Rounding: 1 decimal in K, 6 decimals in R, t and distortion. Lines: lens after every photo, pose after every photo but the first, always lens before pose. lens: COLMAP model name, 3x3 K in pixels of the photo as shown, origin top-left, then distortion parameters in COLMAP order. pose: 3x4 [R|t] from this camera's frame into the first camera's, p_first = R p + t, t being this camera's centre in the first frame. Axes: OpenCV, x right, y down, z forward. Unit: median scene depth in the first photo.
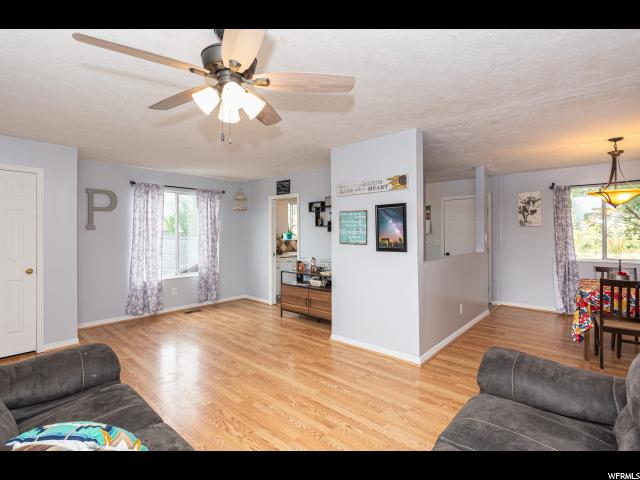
lens RADIAL K [[306.8, 0, 316.7], [0, 306.8, 234.0], [0, 0, 1]] dist [0.010911, -0.002262]
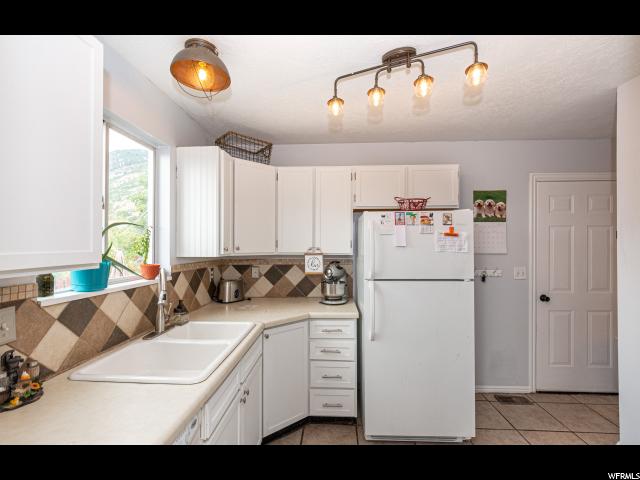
lens RADIAL K [[294.5, 0, 318.9], [0, 294.5, 242.8], [0, 0, 1]] dist [0.014954, -0.000676]
pose [[0.775164, 0.004182, 0.631747, -0.178380], [0.001406, 0.999964, -0.008344, -0.021494], [-0.631759, 0.007357, 0.775130, 1.398869]]
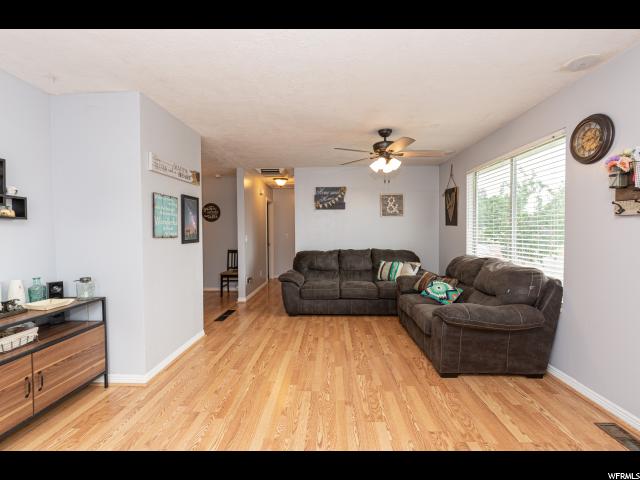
lens RADIAL K [[306.8, 0, 313.2], [0, 306.8, 242.3], [0, 0, 1]] dist [0.010911, -0.002262]
pose [[-0.619166, -0.020798, 0.784984, -0.671494], [0.010285, 0.999349, 0.034591, 0.019769], [-0.785192, 0.029491, -0.618549, 1.085580]]
